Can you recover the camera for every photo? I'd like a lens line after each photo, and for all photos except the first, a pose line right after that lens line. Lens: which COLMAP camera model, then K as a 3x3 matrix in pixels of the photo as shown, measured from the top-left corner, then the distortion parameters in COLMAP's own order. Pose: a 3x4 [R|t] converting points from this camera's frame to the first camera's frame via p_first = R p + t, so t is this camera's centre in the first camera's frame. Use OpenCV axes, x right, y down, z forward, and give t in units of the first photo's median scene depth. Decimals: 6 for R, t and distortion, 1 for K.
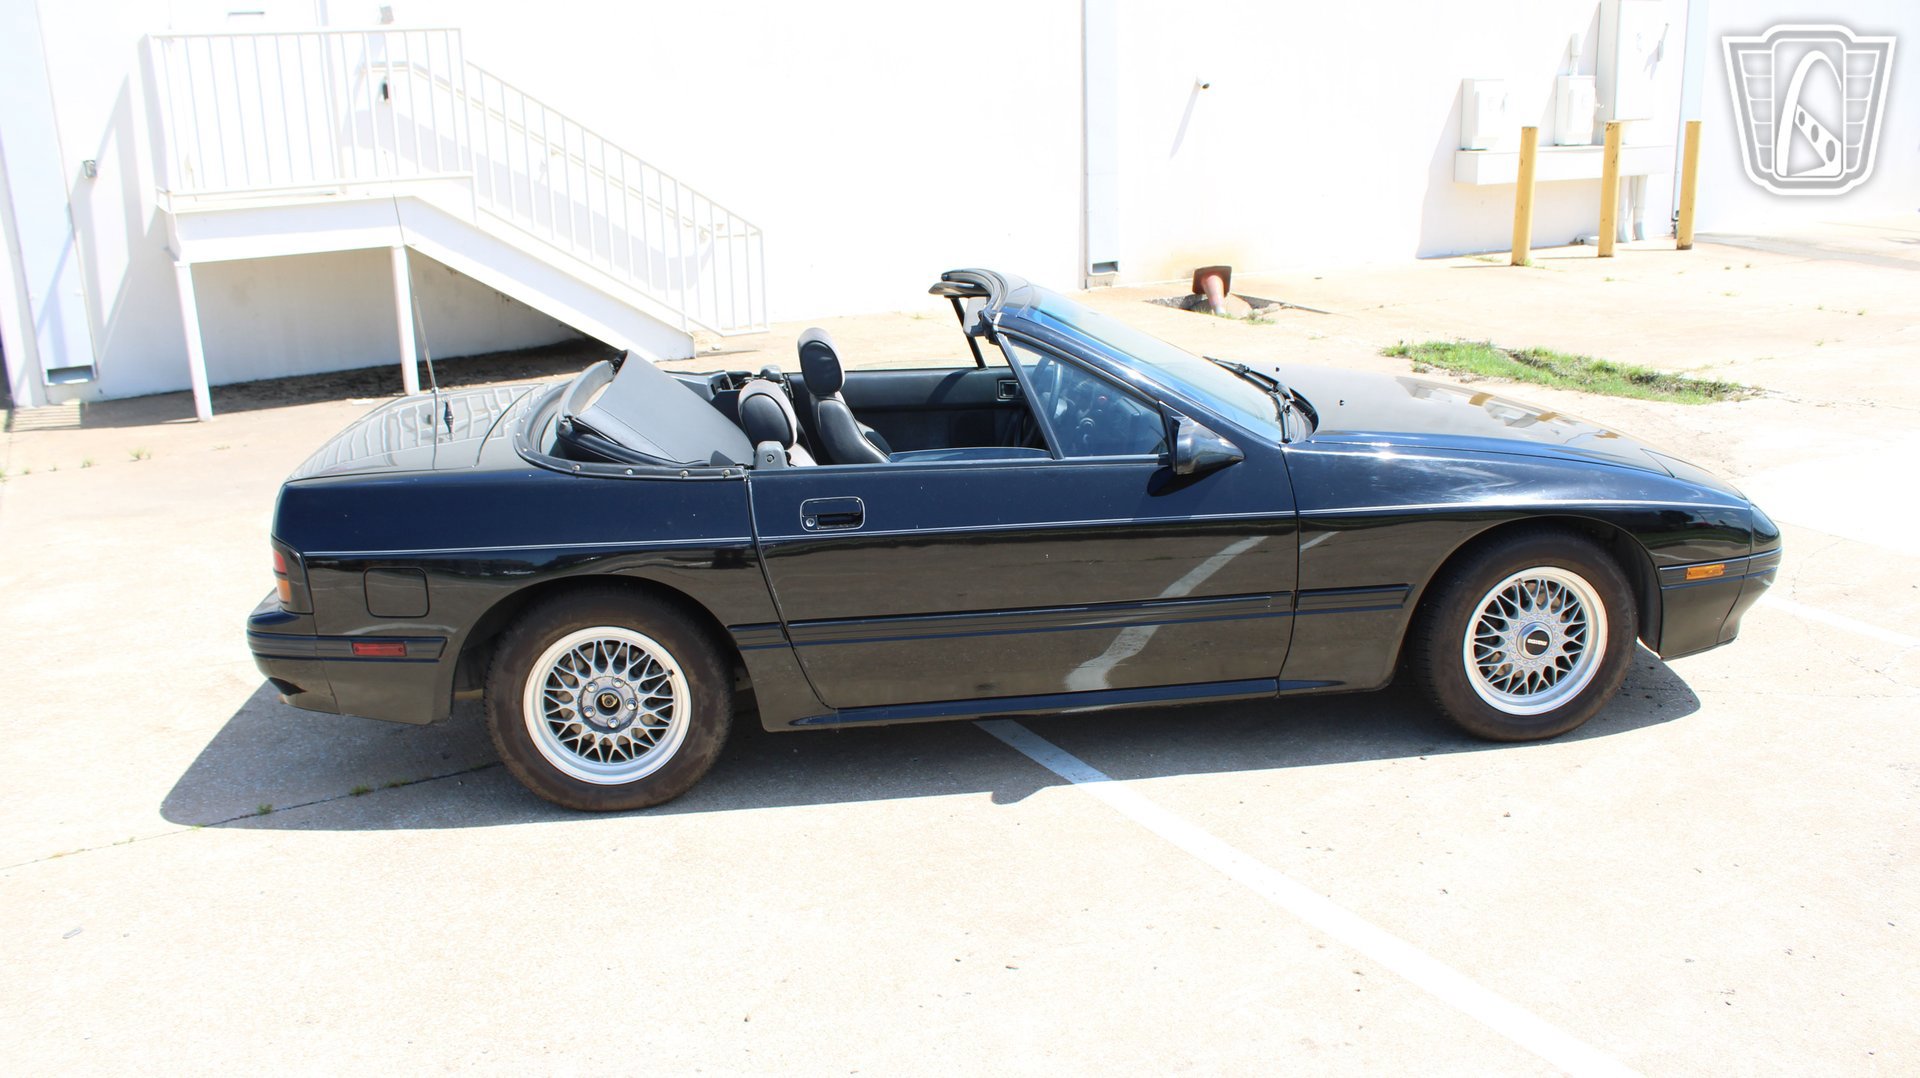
lens RADIAL K [[1585.5, 0, 952.5], [0, 1585.5, 542.9], [0, 0, 1]] dist [-0.157286, 0.130630]
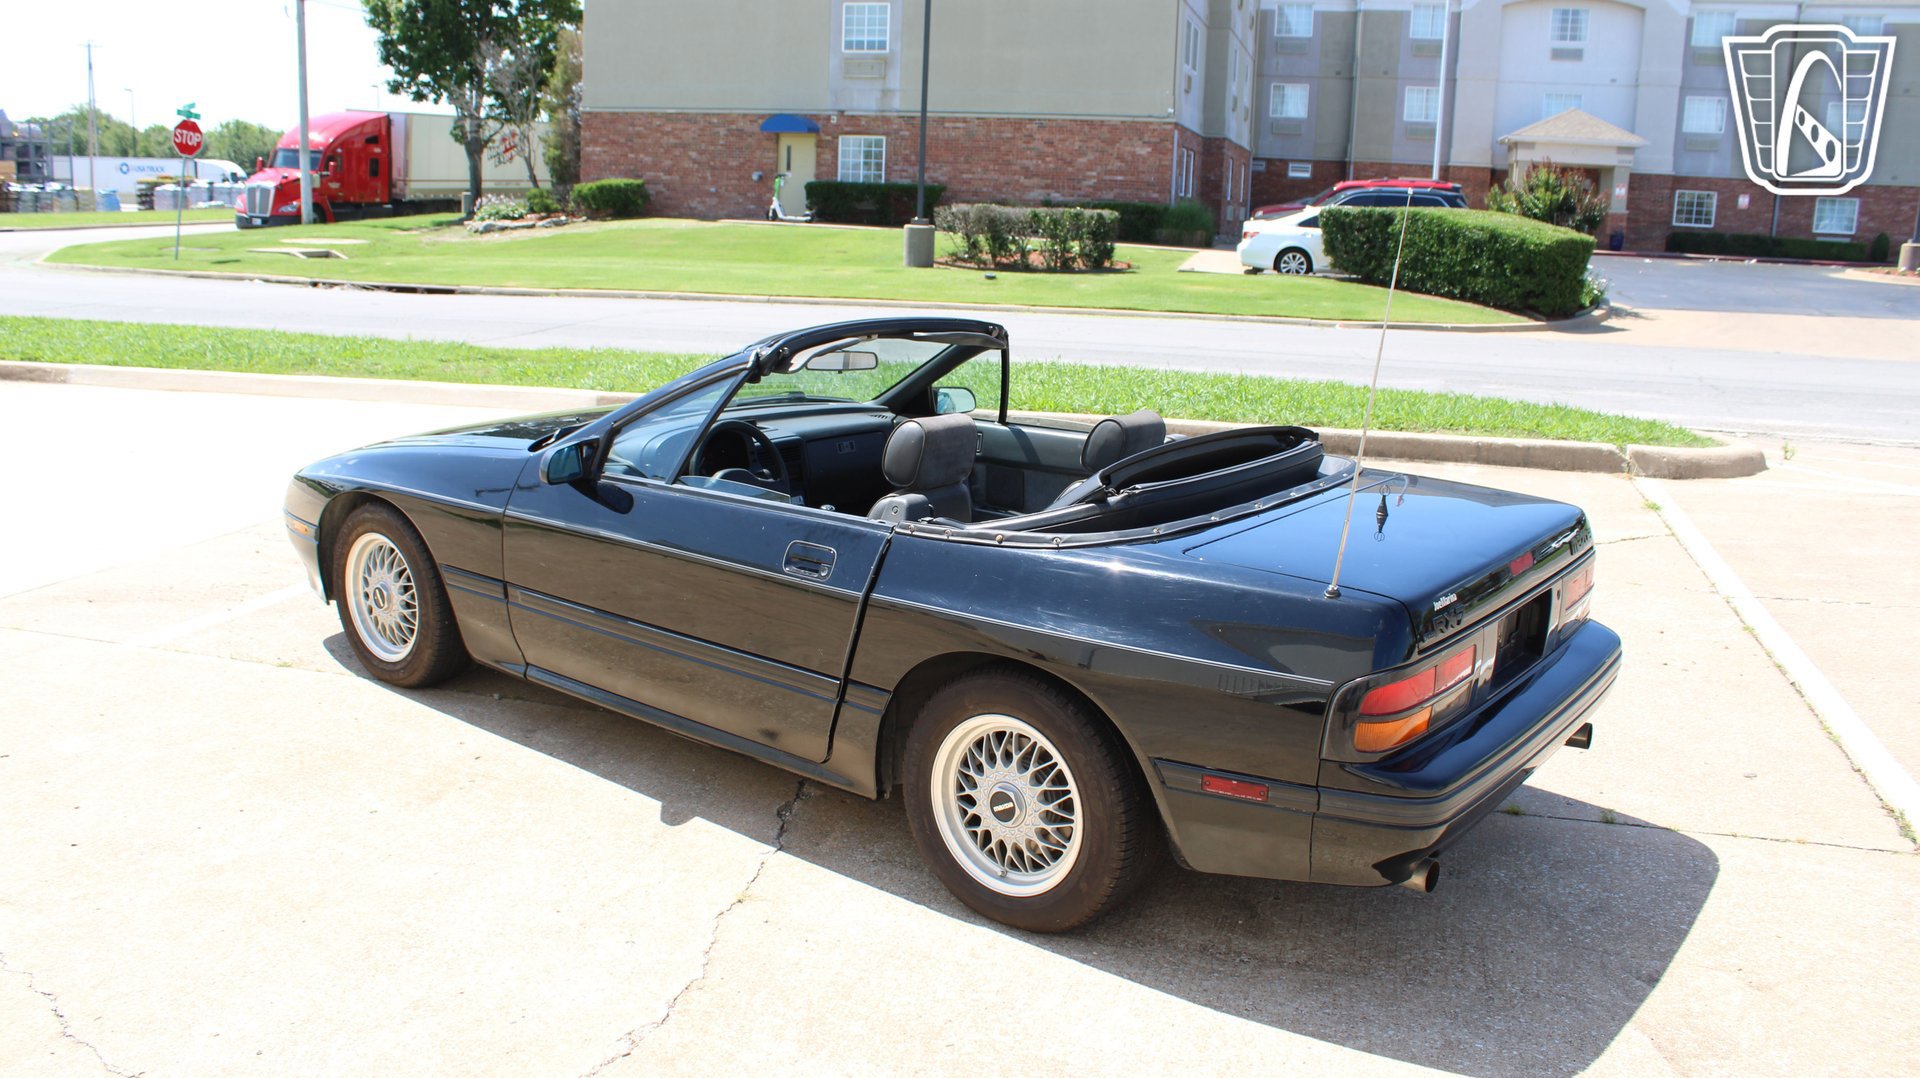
lens RADIAL K [[1585.5, 0, 938.1], [0, 1585.5, 519.6], [0, 0, 1]] dist [-0.157286, 0.130630]
pose [[-0.713773, -0.136898, 0.686867, -0.318879], [0.186108, 0.908380, 0.374445, -0.189595], [-0.675197, 0.395101, -0.622900, 0.737216]]
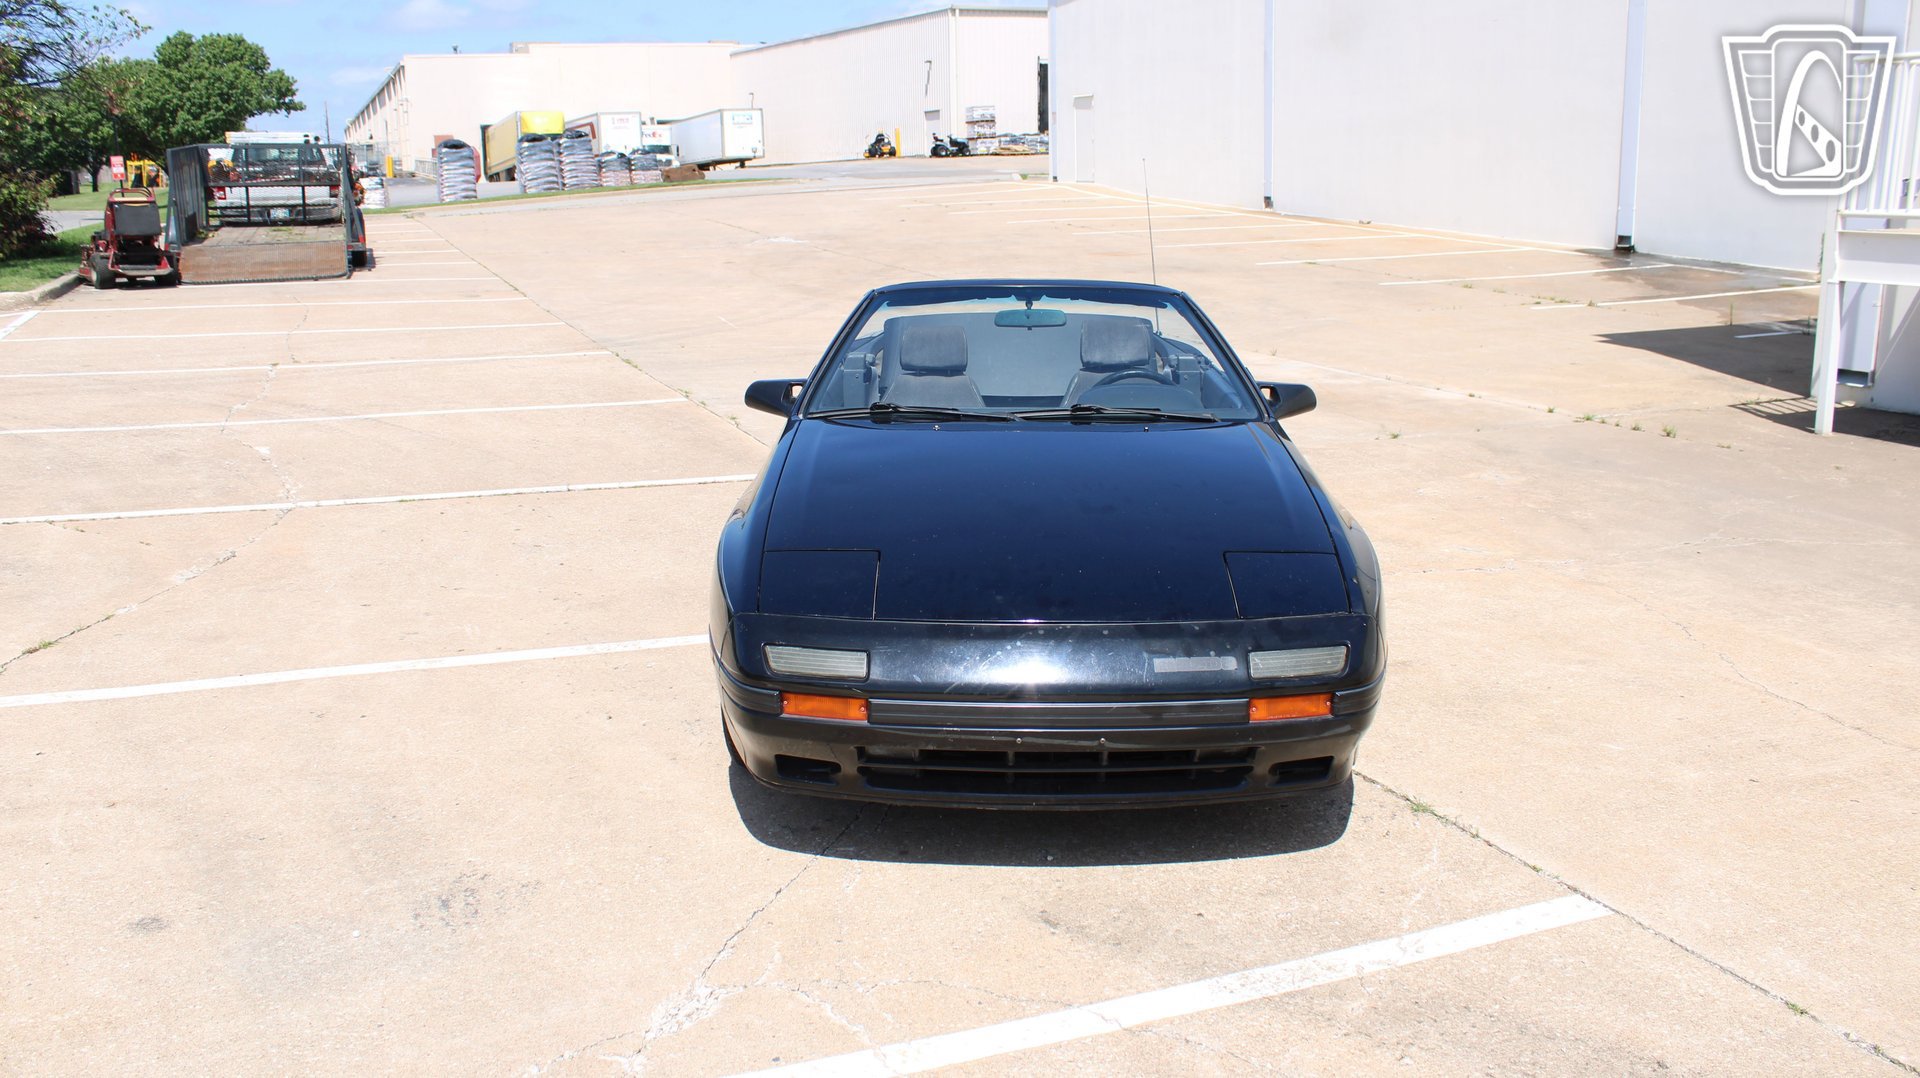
lens RADIAL K [[1585.5, 0, 956.6], [0, 1585.5, 529.1], [0, 0, 1]] dist [-0.157286, 0.130630]
pose [[-0.117848, 0.249303, -0.961228, 0.545442], [-0.263958, 0.925287, 0.272342, -0.136128], [0.957308, 0.285819, -0.043238, 0.471036]]
